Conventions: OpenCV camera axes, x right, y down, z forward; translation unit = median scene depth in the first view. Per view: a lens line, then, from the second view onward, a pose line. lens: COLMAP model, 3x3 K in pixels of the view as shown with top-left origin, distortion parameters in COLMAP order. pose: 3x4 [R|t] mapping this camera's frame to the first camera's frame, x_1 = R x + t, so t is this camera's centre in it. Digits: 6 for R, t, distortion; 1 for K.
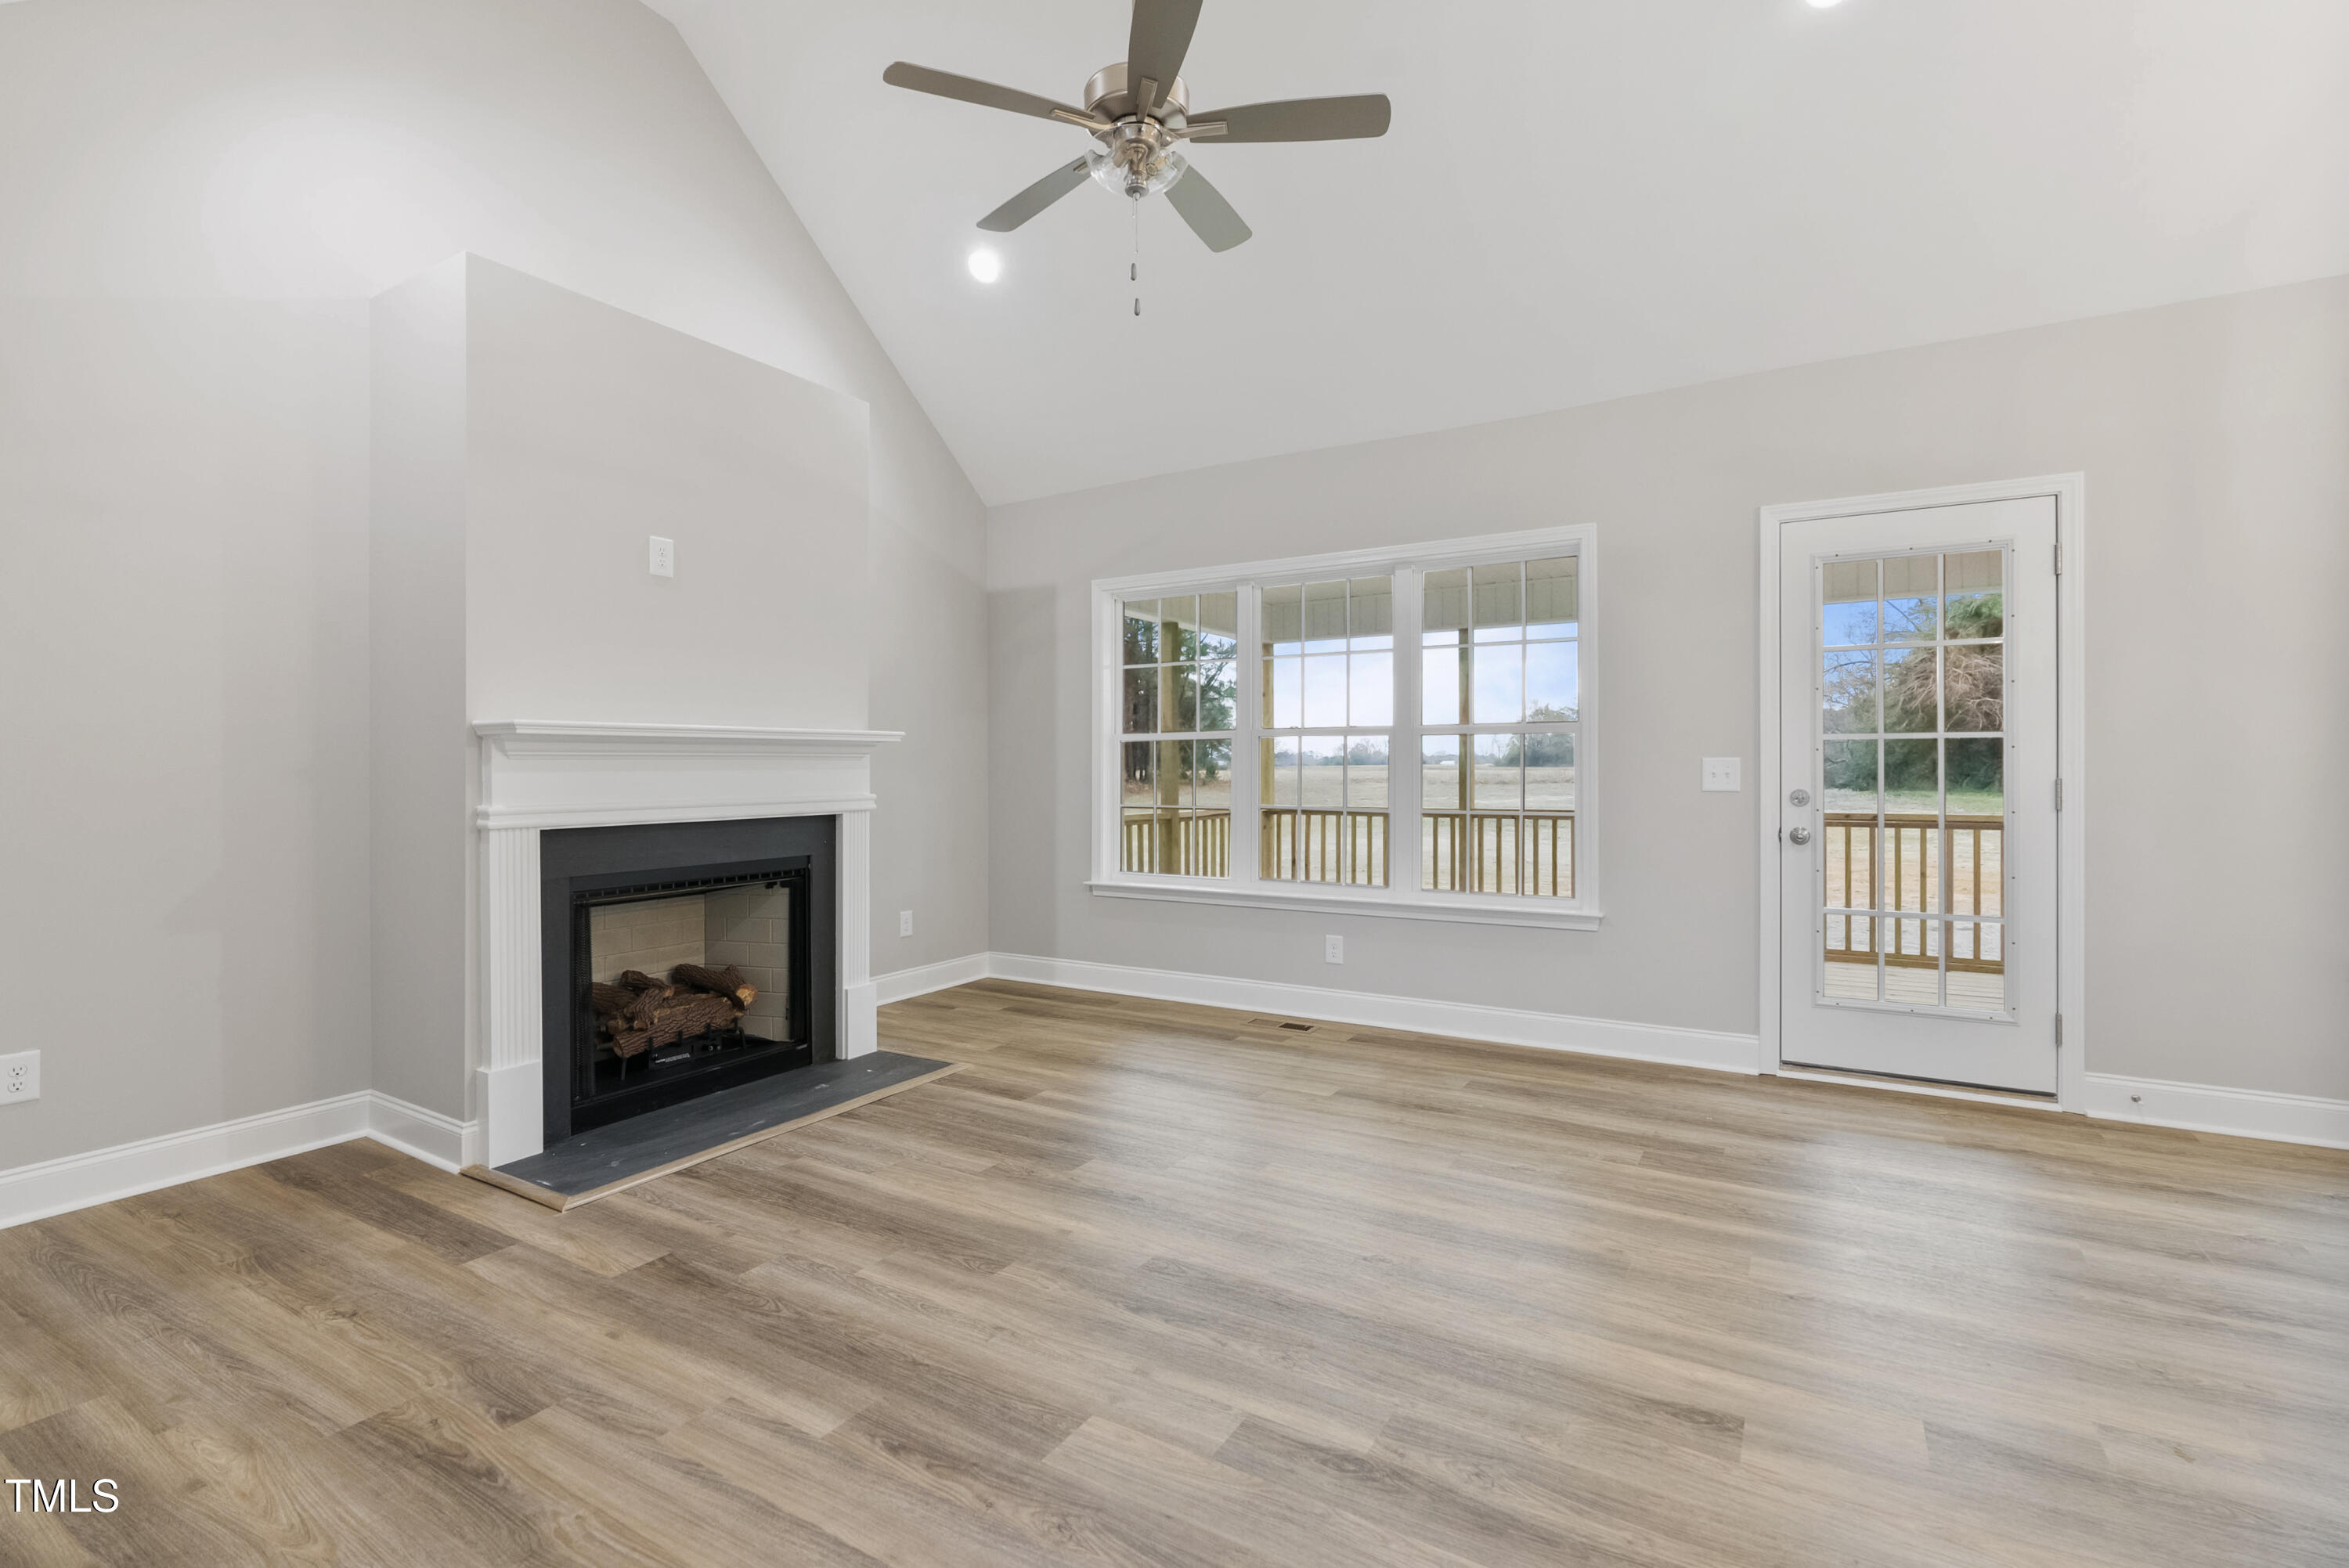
lens RADIAL K [[1057.0, 0, 1179.8], [0, 1057.0, 773.1], [0, 0, 1]] dist [-0.003489, -0.000039]
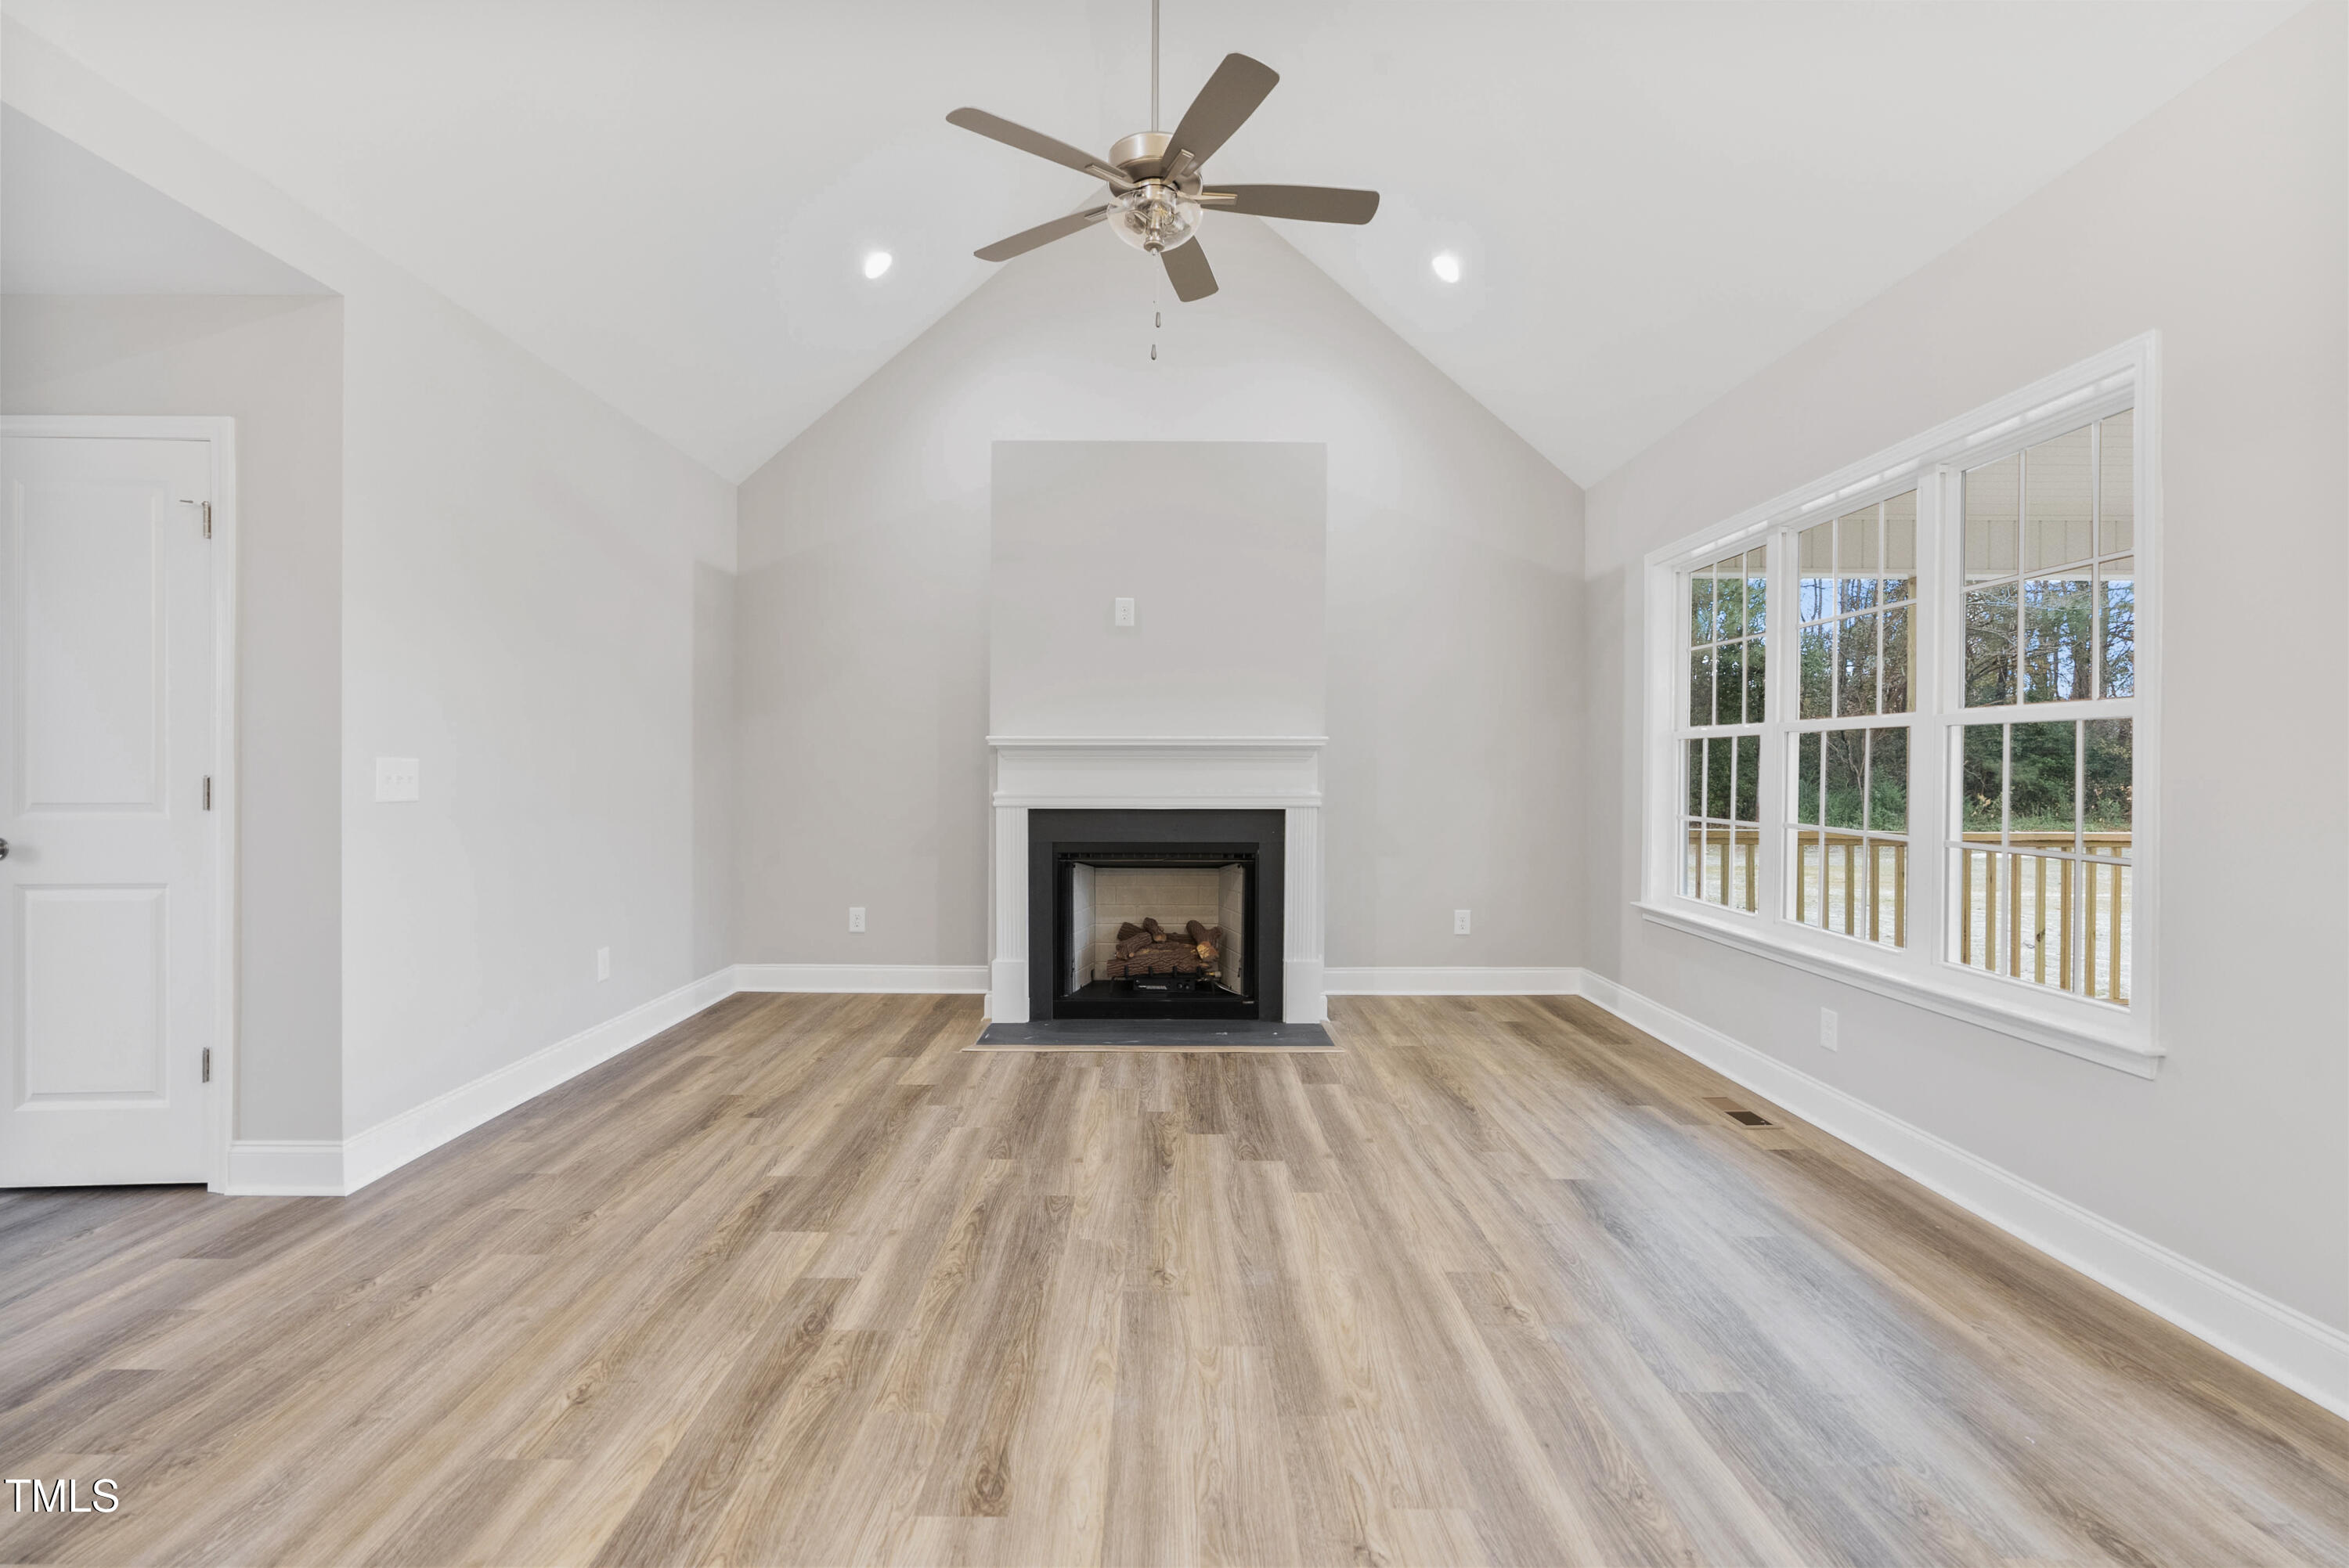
lens RADIAL K [[1065.7, 0, 1171.3], [0, 1065.7, 768.0], [0, 0, 1]] dist [-0.002218, -0.000049]
pose [[0.516052, 0.004983, -0.856543, 0.848657], [-0.007907, 0.999968, 0.001053, -0.008242], [0.856521, 0.006230, 0.516075, 0.409202]]
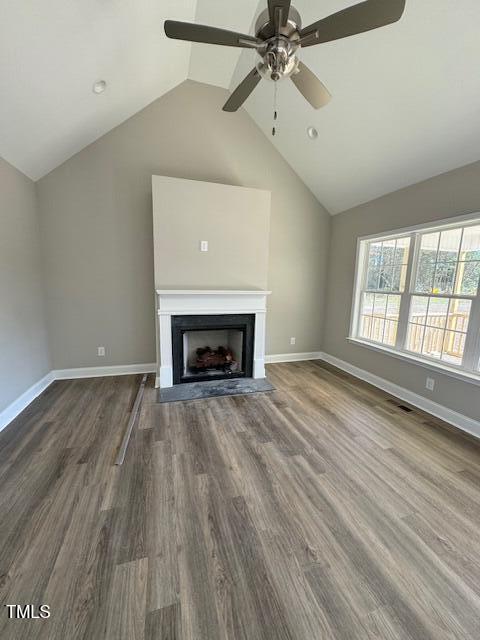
lens RADIAL K [[256.3, 0, 242.0], [0, 256.3, 319.4], [0, 0, 1]] dist [0.000331, 0.000117]
pose [[0.744525, 0.118767, -0.656945, 0.312645], [-0.027115, 0.988616, 0.147999, -0.096927], [0.667043, -0.092377, 0.739270, 0.442782]]
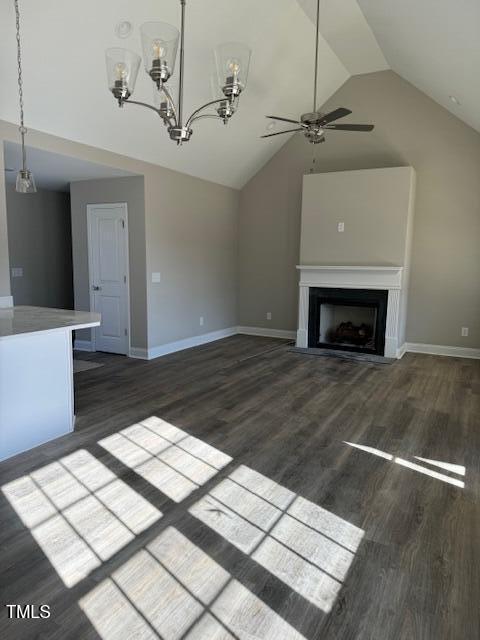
lens RADIAL K [[456.3, 0, 240.0], [0, 456.3, 320.0], [0, 0, 1]] dist [0.089116, 0.000474]
pose [[0.048790, 0.139041, -0.989084, 1.705943], [-0.018653, 0.990217, 0.138281, -0.094176], [0.998635, 0.011703, 0.050906, 0.578767]]
